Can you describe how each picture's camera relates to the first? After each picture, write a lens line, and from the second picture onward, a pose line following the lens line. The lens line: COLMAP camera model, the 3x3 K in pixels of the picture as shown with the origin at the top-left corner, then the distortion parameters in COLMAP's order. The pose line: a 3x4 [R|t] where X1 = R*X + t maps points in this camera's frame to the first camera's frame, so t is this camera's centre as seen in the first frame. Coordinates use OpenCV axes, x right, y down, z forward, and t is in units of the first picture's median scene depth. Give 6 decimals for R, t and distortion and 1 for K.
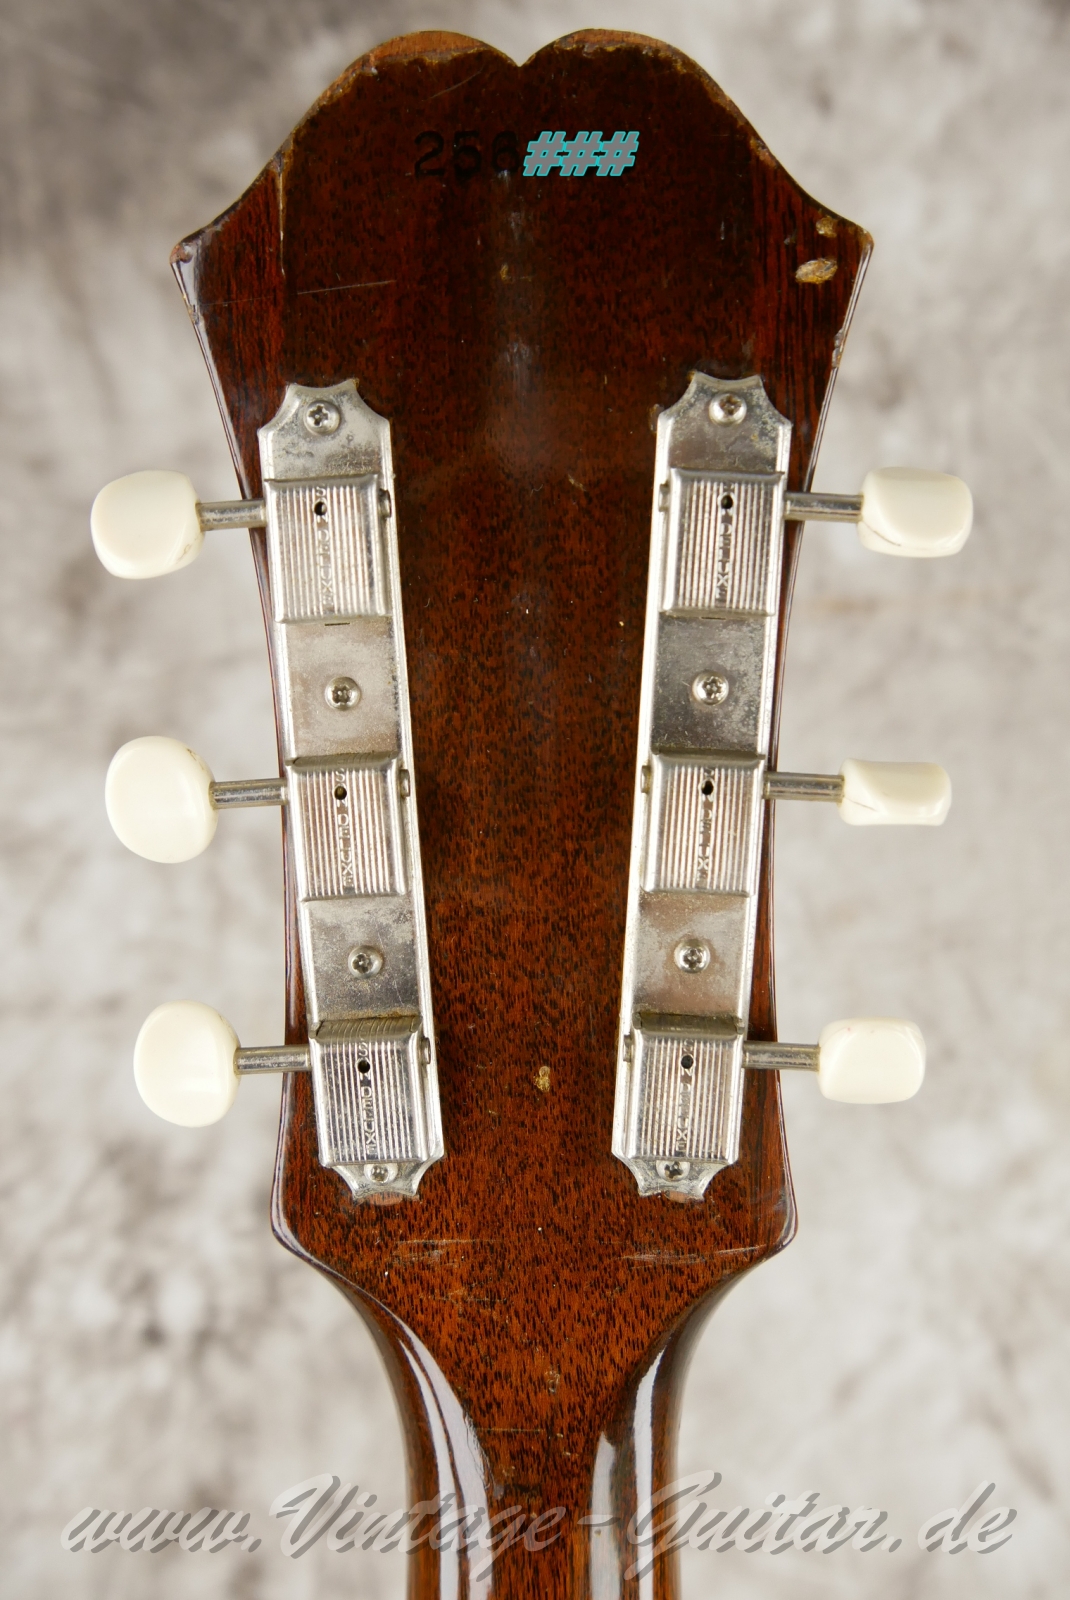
lens RADIAL K [[1309.0, 0, 548.6], [0, 1309.0, 814.8], [0, 0, 1]] dist [-0.068239, 0.036175]
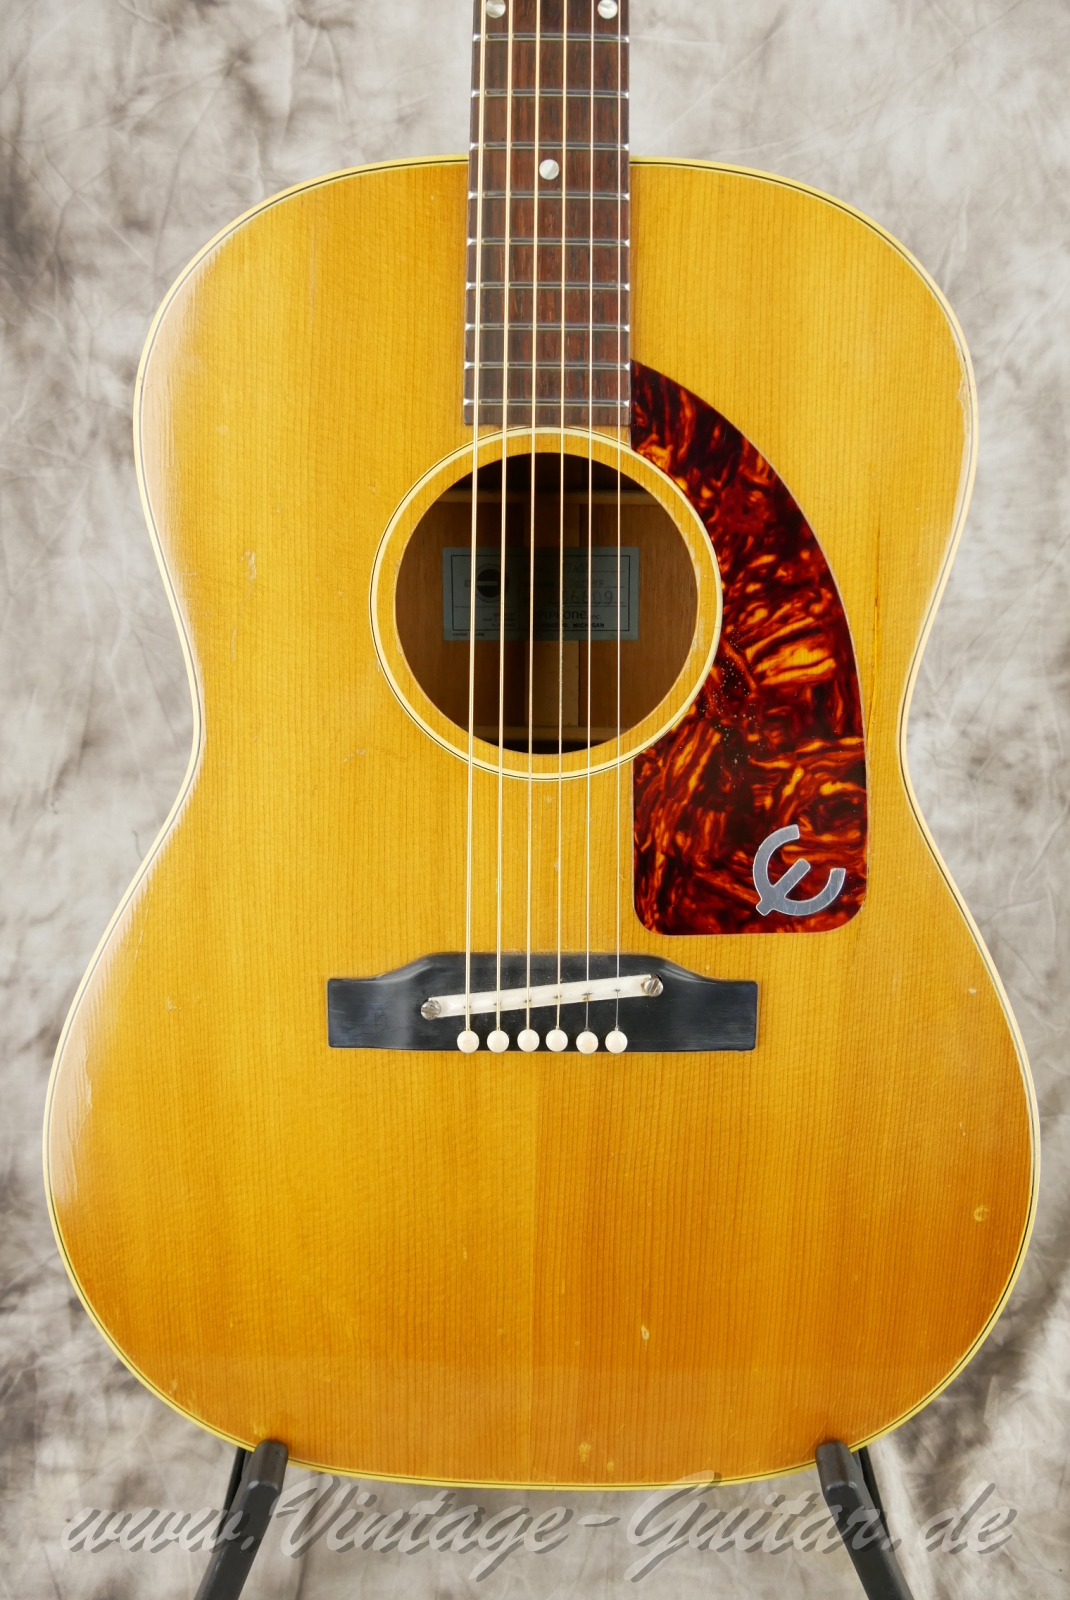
lens RADIAL K [[1348.1, 0, 532.7], [0, 1348.1, 784.5], [0, 0, 1]] dist [-0.070291, 0.039052]
pose [[0.995518, -0.029341, 0.089906, -0.092144], [-0.007112, 0.924738, 0.380538, 0.779241], [-0.094304, -0.379471, 0.920385, -0.483819]]
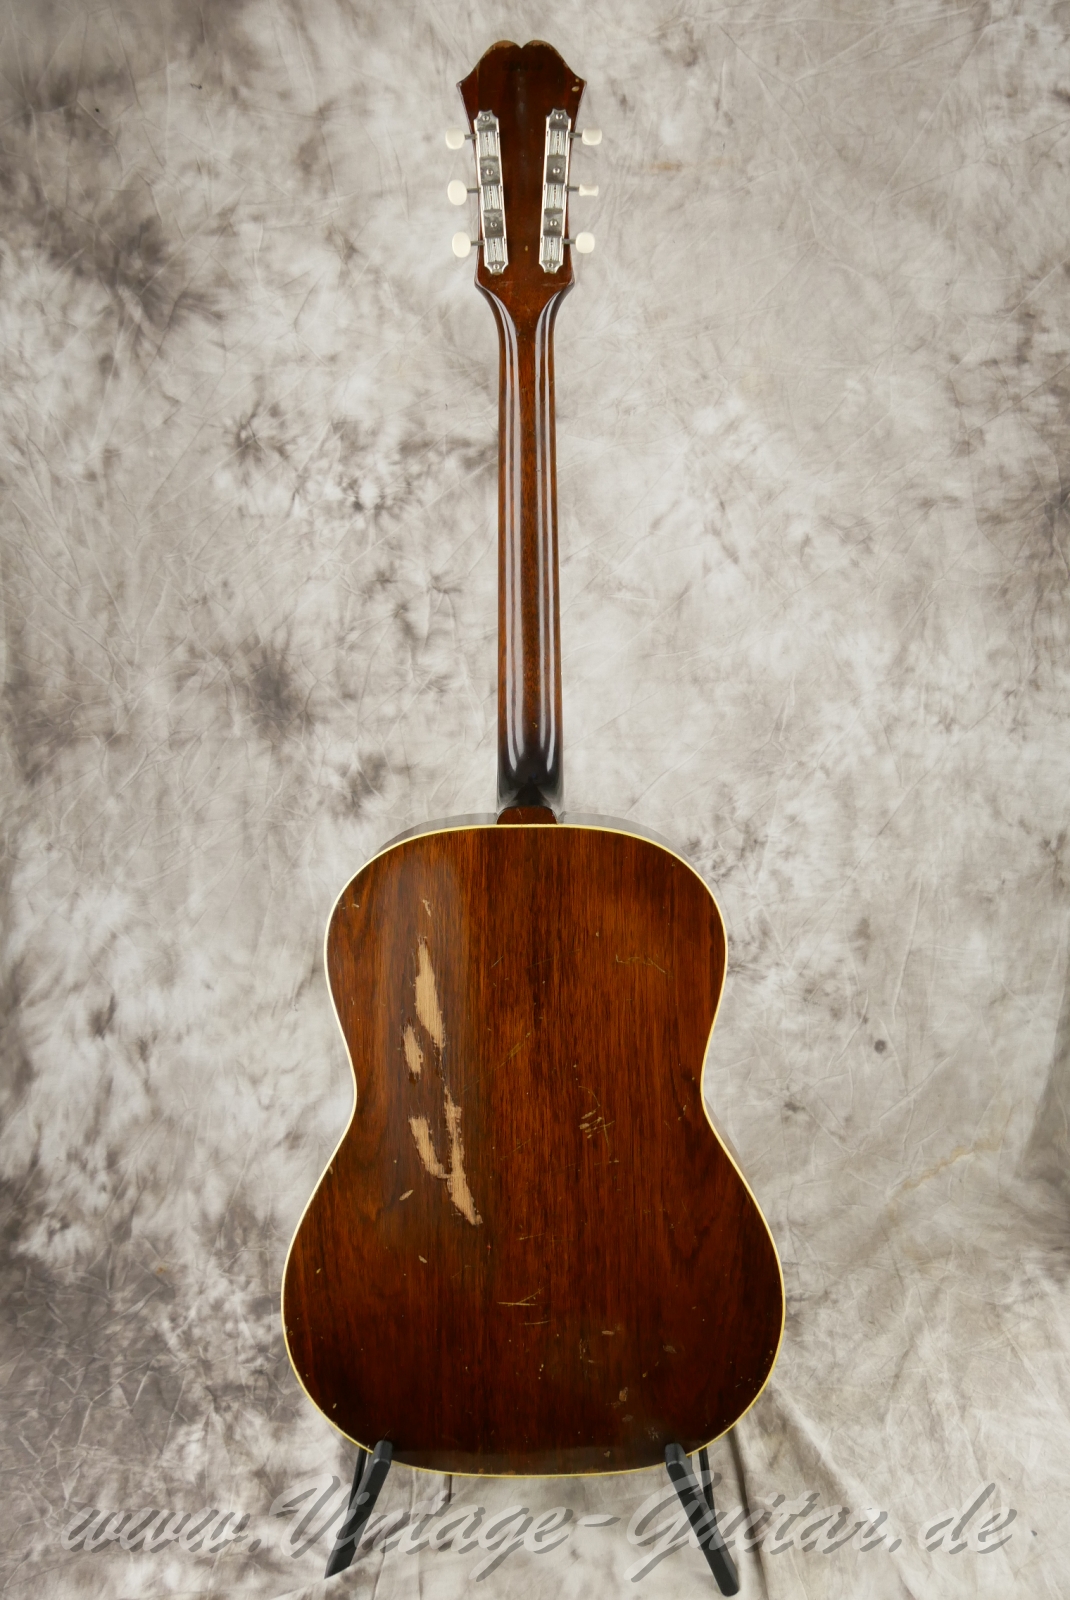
lens RADIAL K [[1309.0, 0, 535.2], [0, 1309.0, 797.6], [0, 0, 1]] dist [-0.068239, 0.036175]
pose [[0.999994, -0.002502, 0.002204, 0.004372], [0.001800, 0.961463, 0.274928, 0.277810], [-0.002807, -0.274922, 0.961462, -1.451400]]
